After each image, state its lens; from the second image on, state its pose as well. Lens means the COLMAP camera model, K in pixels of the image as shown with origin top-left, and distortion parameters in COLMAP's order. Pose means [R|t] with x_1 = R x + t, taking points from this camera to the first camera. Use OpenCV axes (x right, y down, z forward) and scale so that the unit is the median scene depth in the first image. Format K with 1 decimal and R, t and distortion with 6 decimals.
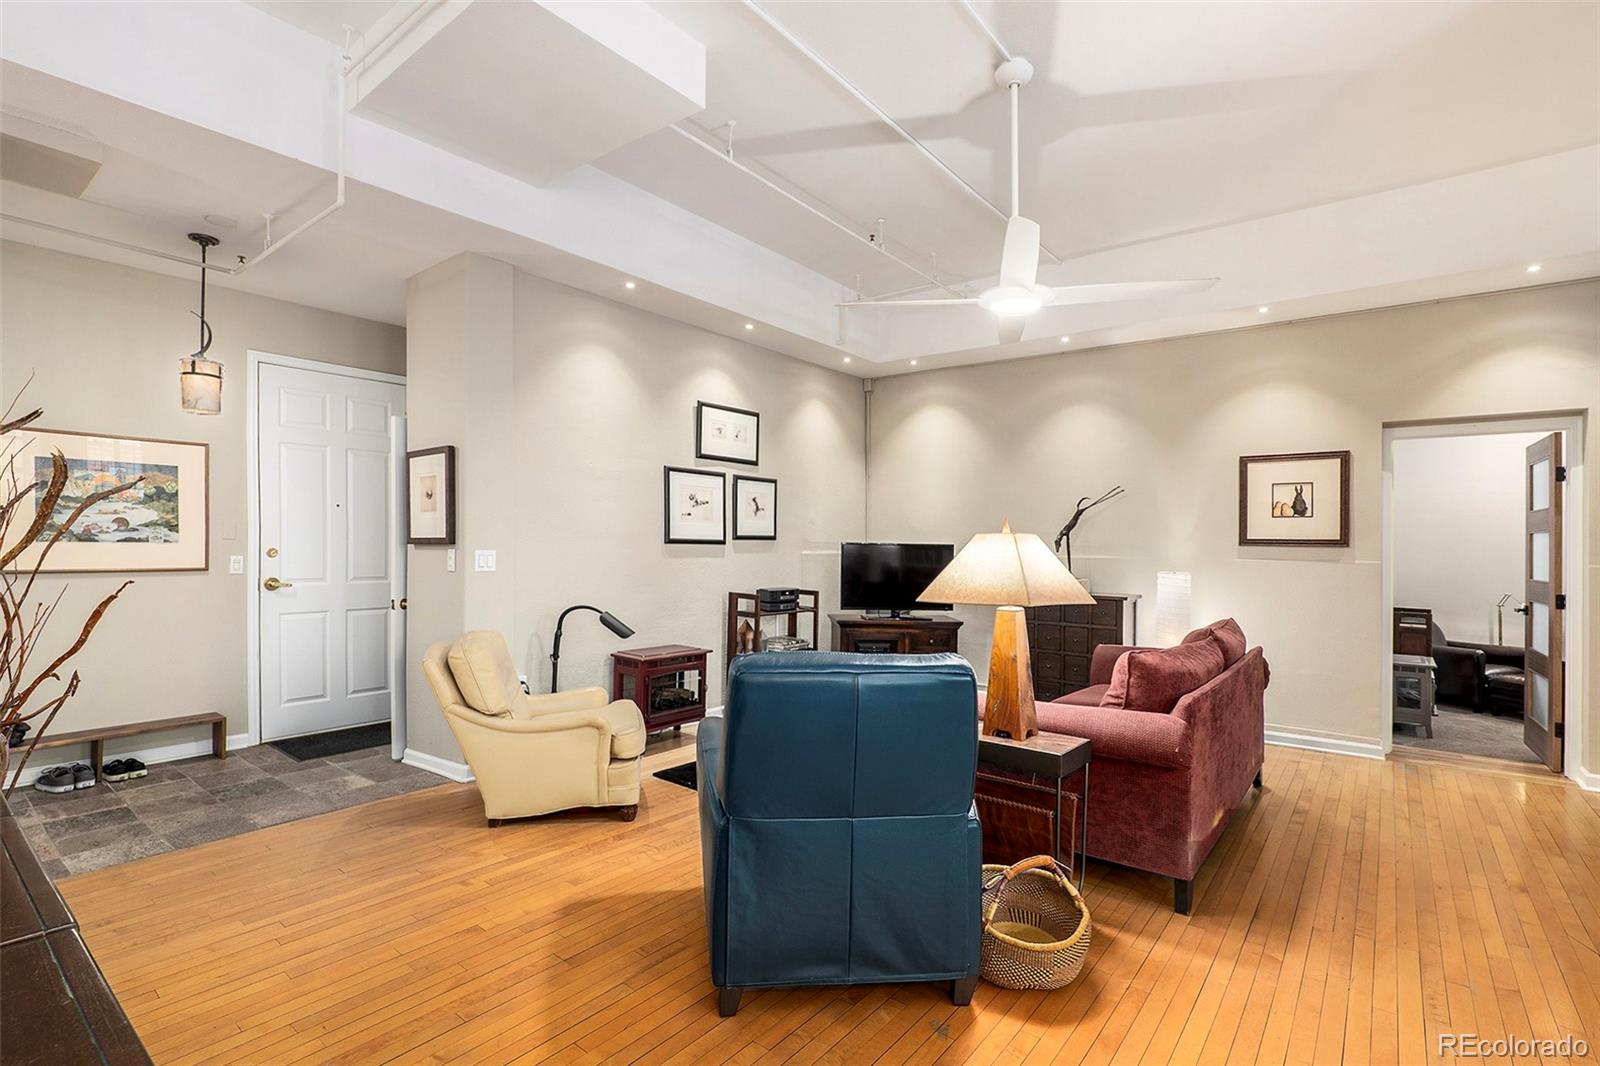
lens RADIAL K [[759.2, 0, 787.2], [0, 759.2, 539.9], [0, 0, 1]] dist [-0.019039, 0.000723]
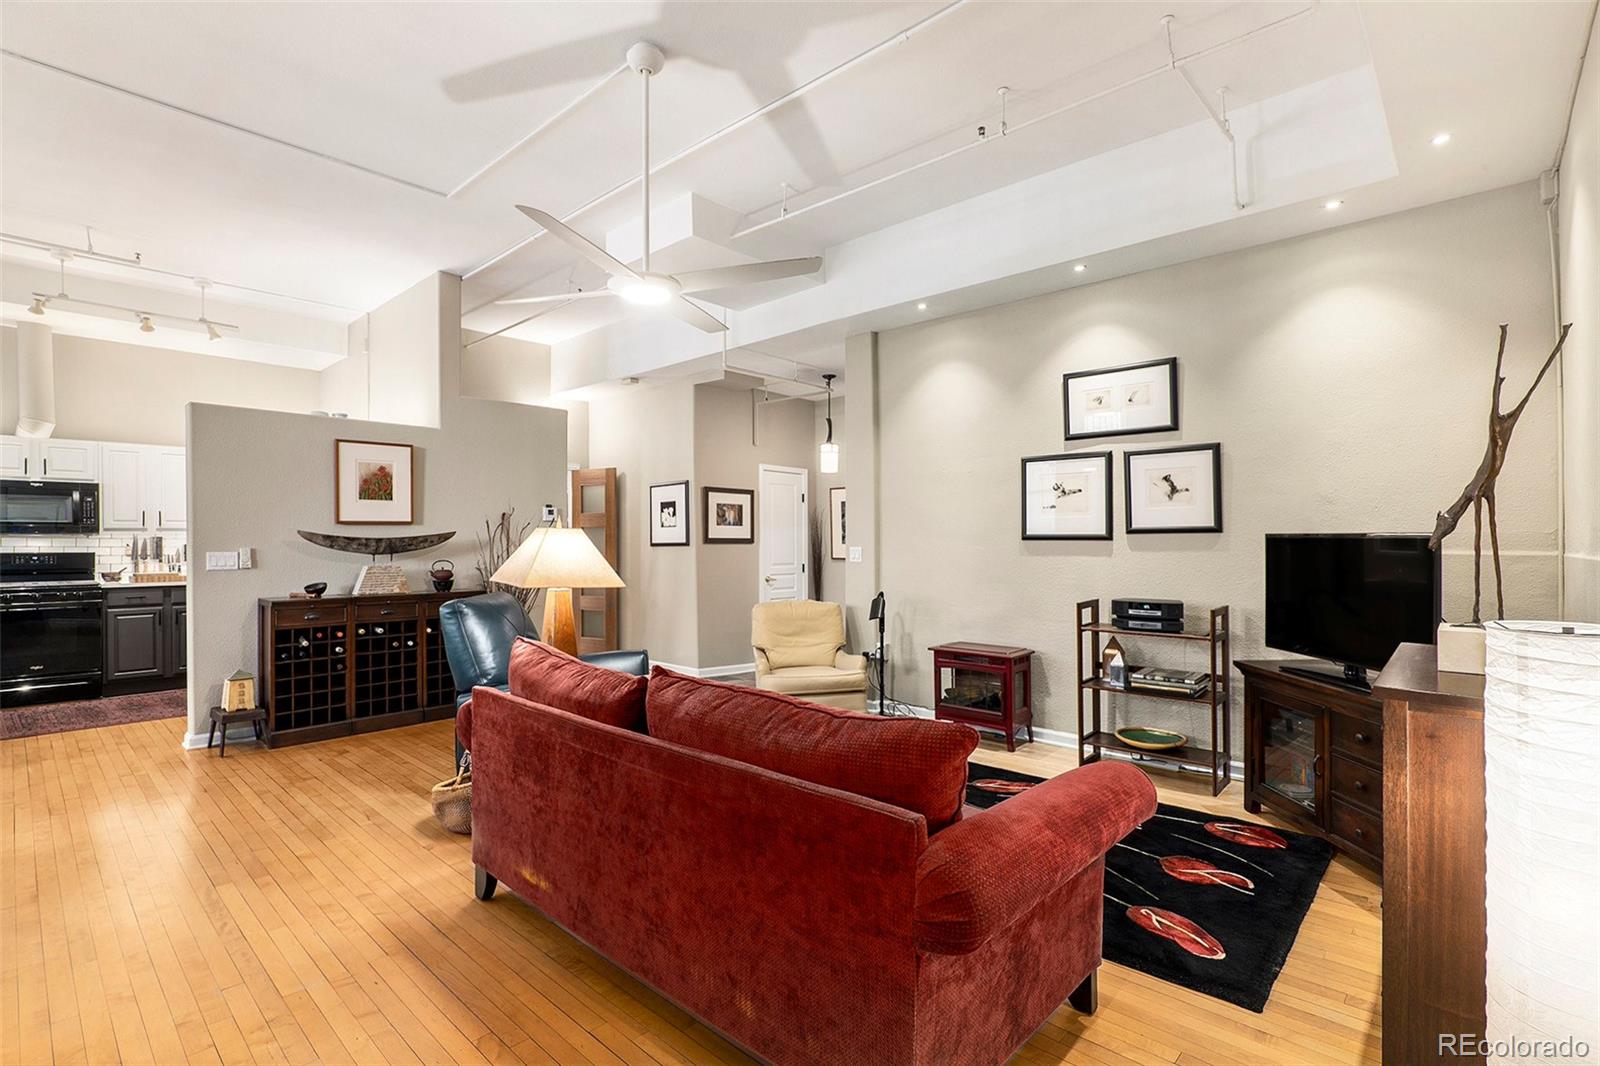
lens RADIAL K [[759.2, 0, 820.0], [0, 759.2, 553.0], [0, 0, 1]] dist [-0.019039, 0.000723]
pose [[-0.048473, 0.003120, -0.998820, 0.812055], [0.009276, 0.999953, 0.002673, 0.016248], [0.998781, -0.009136, -0.048499, 0.810023]]
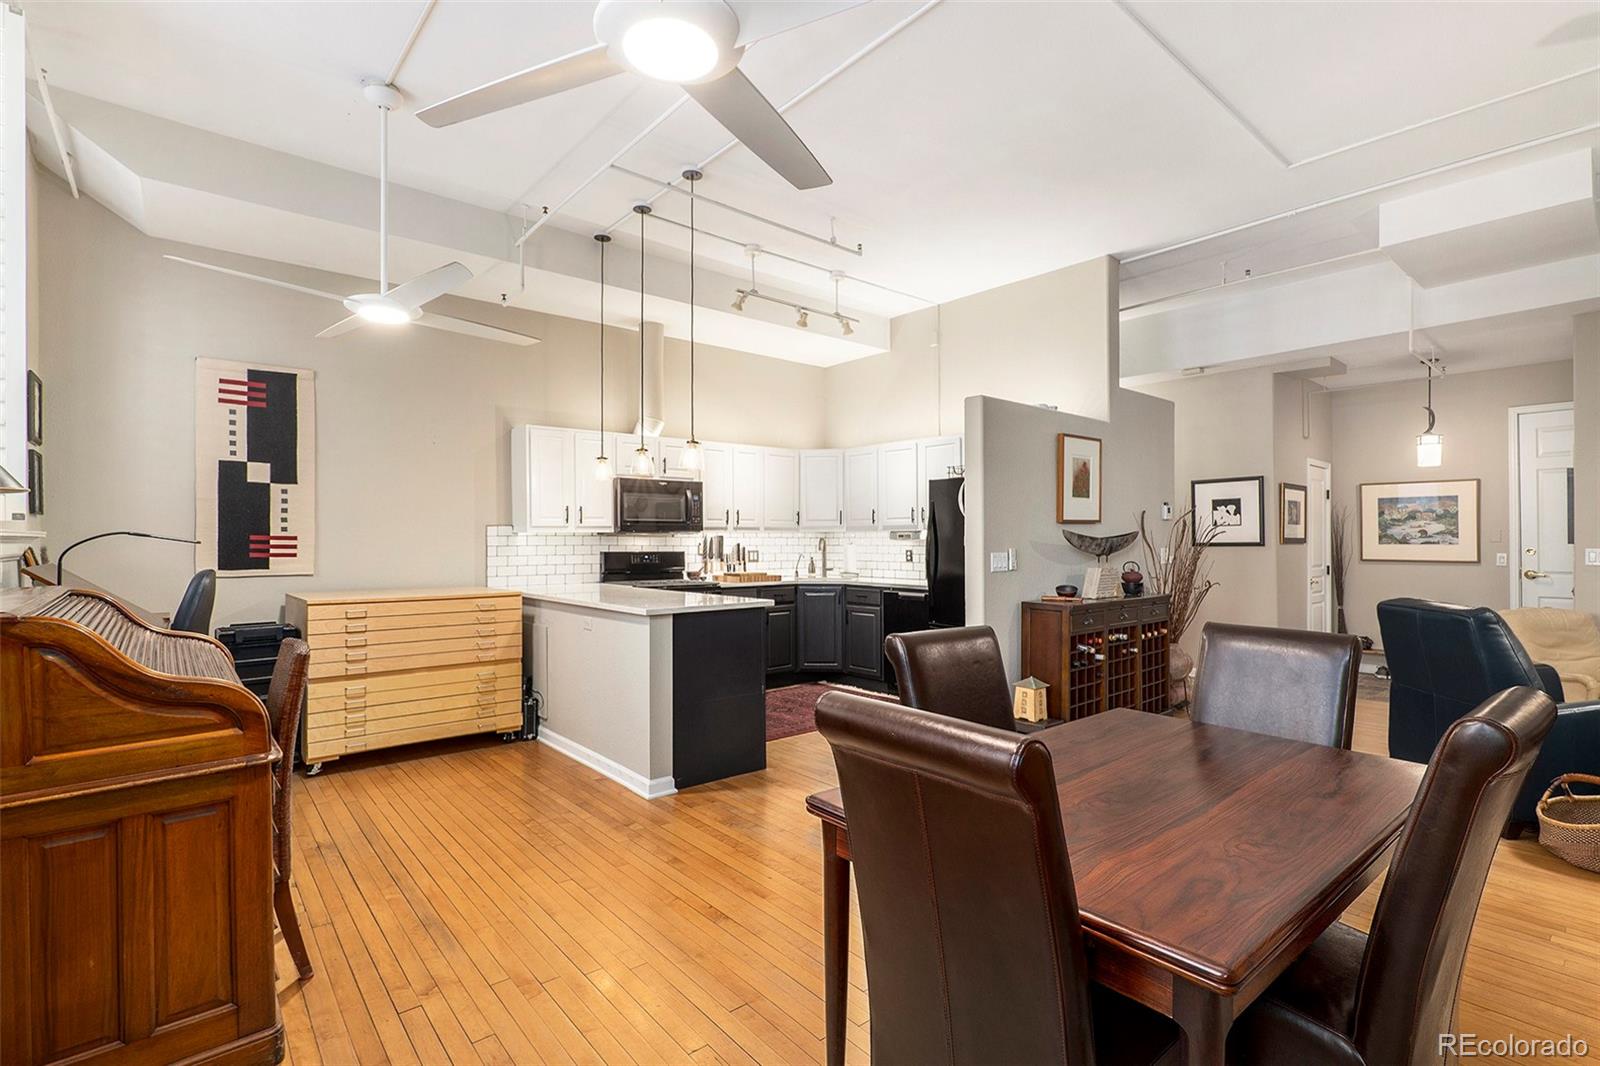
lens RADIAL K [[759.2, 0, 793.4], [0, 759.2, 543.8], [0, 0, 1]] dist [-0.019039, 0.000723]
pose [[-0.172278, -0.007494, -0.985020, 0.839435], [0.006180, 0.999943, -0.008689, 0.006572], [0.985029, -0.007584, -0.172222, -0.084637]]
